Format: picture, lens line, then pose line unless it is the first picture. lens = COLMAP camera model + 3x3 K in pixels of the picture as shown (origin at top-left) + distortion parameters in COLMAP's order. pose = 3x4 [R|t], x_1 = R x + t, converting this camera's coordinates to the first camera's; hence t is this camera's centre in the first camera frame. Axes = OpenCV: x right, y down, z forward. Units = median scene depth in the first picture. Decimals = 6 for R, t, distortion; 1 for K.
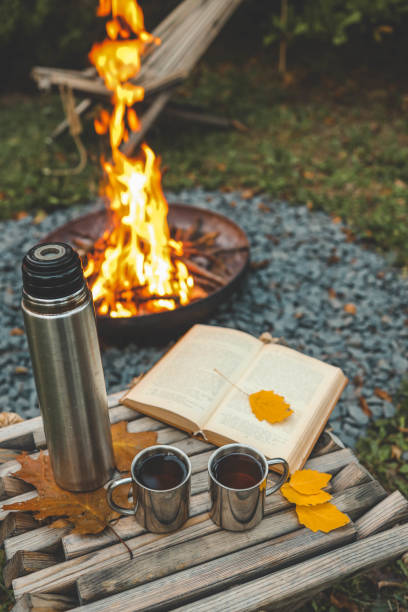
lens RADIAL K [[630.6, 0, 203.0], [0, 630.6, 304.6], [0, 0, 1]] dist [-0.063712, 0.036982]
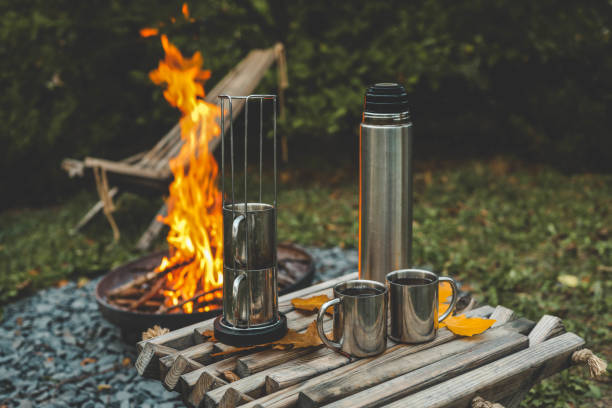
lens RADIAL K [[630.6, 0, 306.5], [0, 630.6, 202.9], [0, 0, 1]] dist [-0.063712, 0.036982]
pose [[0.971945, -0.072864, 0.223639, -0.157658], [0.155440, 0.912571, -0.378222, 0.217772], [-0.176528, 0.402374, 0.898295, -0.007023]]
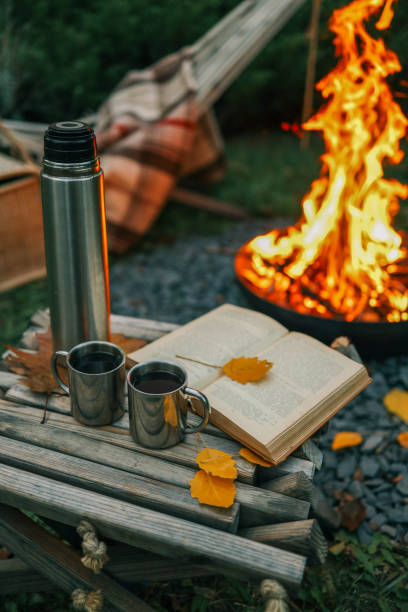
lens RADIAL K [[630.6, 0, 203.0], [0, 630.6, 304.6], [0, 0, 1]] dist [-0.063712, 0.036982]
pose [[0.763453, 0.338217, -0.550226, 0.256269], [-0.391921, 0.919746, 0.021556, 0.037322], [0.513358, 0.199188, 0.834738, 0.088347]]
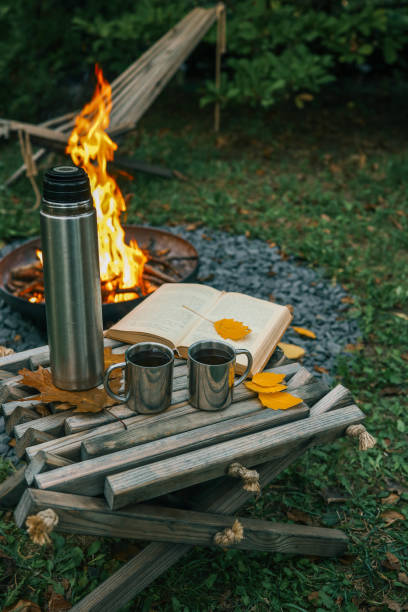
lens RADIAL K [[630.6, 0, 203.0], [0, 630.6, 304.6], [0, 0, 1]] dist [-0.063712, 0.036982]
pose [[0.993891, -0.011516, 0.109761, -0.040784], [0.026373, 0.990510, -0.134886, 0.139512], [-0.107166, 0.136956, 0.984763, -0.096430]]
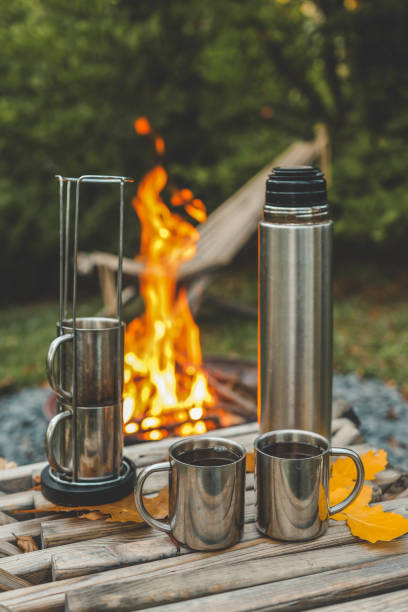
lens RADIAL K [[658.5, 0, 203.1], [0, 658.5, 304.6], [0, 0, 1]] dist [-0.062304, 0.011350]
pose [[0.998244, 0.000429, -0.059230, -0.002627], [-0.024395, 0.914197, -0.404535, 0.174463], [0.053975, 0.405270, 0.912602, 0.085299]]
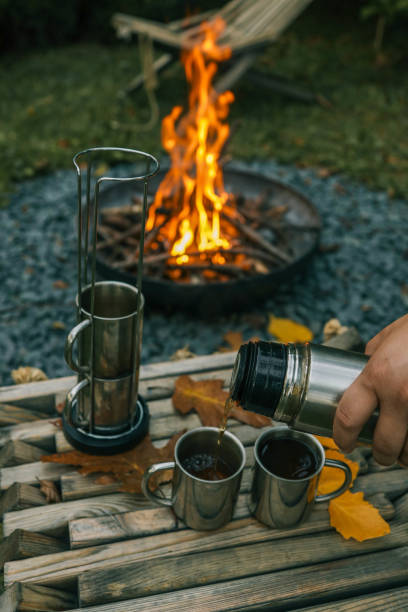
lens RADIAL K [[632.8, 0, 202.3], [0, 632.8, 304.8], [0, 0, 1]] dist [-0.061785, 0.035880]
pose [[0.987714, 0.134979, -0.078752, -0.008528], [-0.132711, 0.990592, 0.033391, 0.012135], [0.082518, -0.022529, 0.996335, 0.073478]]
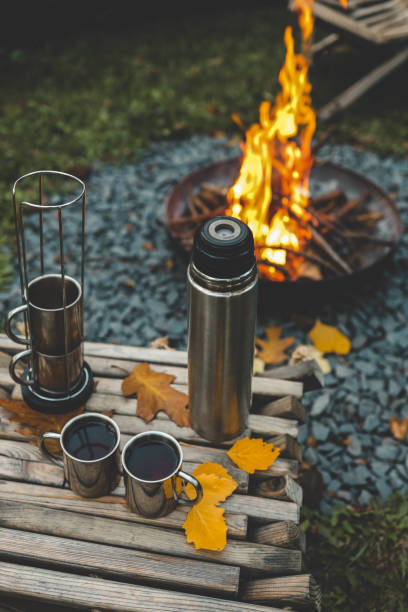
lens RADIAL K [[630.6, 0, 203.0], [0, 630.6, 304.6], [0, 0, 1]] dist [-0.063712, 0.036982]
pose [[0.866994, 0.365633, -0.338577, 0.157256], [-0.321177, 0.929496, 0.181338, -0.078887], [0.381009, -0.048476, 0.923300, 0.066087]]
